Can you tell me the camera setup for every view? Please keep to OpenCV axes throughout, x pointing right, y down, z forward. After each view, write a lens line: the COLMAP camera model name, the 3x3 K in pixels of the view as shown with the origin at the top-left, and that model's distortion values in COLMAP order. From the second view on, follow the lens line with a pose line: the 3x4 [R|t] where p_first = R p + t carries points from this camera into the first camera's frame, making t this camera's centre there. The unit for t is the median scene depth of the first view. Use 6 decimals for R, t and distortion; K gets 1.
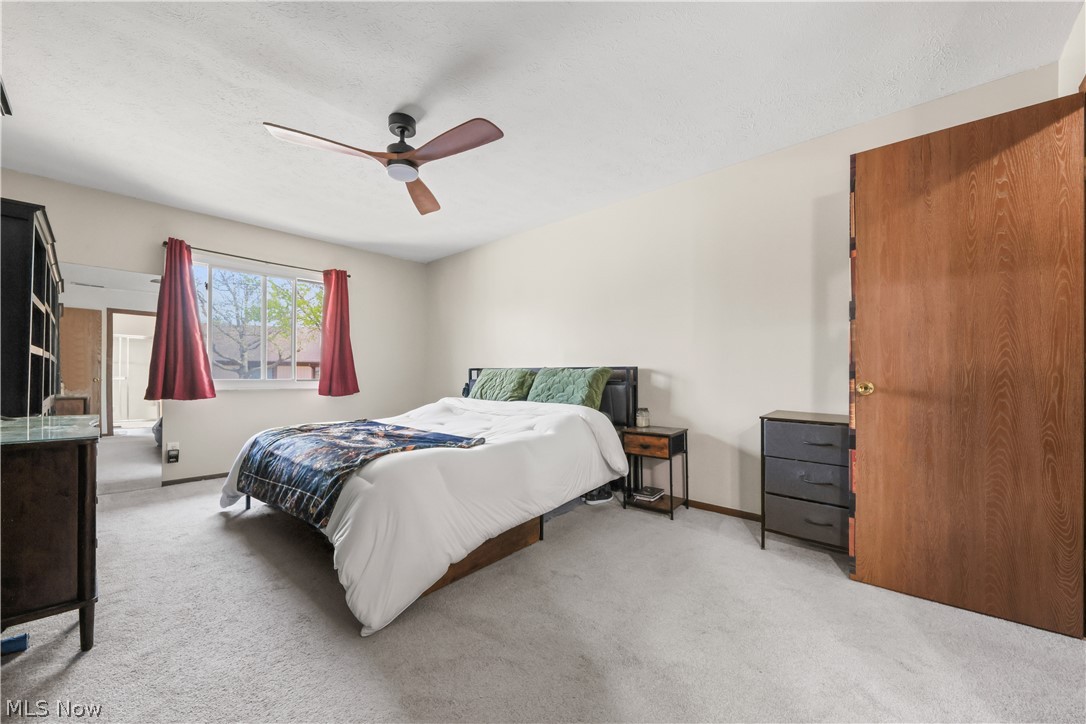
lens RADIAL K [[420.6, 0, 538.6], [0, 420.6, 373.4], [0, 0, 1]] dist [0.004162, -0.000682]
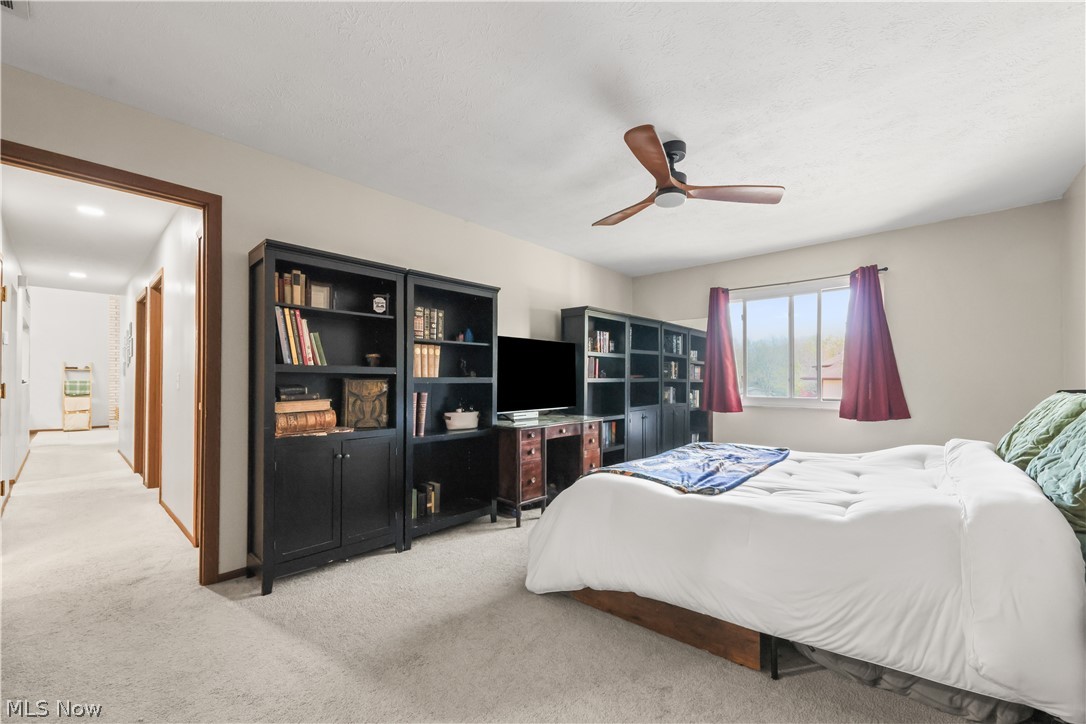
lens RADIAL K [[420.6, 0, 532.3], [0, 420.6, 386.2], [0, 0, 1]] dist [0.004162, -0.000682]
pose [[0.001965, 0.008580, -0.999961, 0.423493], [0.004840, 0.999951, 0.008590, -0.029241], [0.999986, -0.004857, 0.001924, 0.433997]]
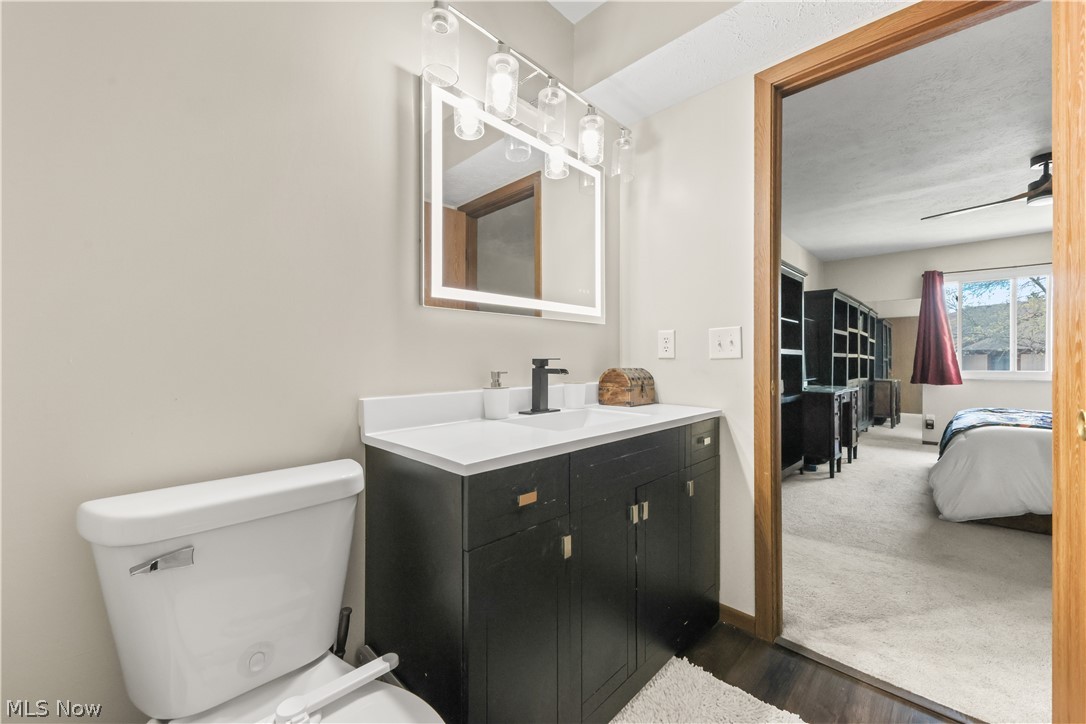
lens RADIAL K [[420.6, 0, 539.1], [0, 420.6, 363.0], [0, 0, 1]] dist [0.004162, -0.000682]
pose [[-0.037047, 0.000115, -0.999314, 0.595735], [0.000767, 1.000000, 0.000087, -0.009777], [0.999313, -0.000763, -0.037047, -0.253479]]
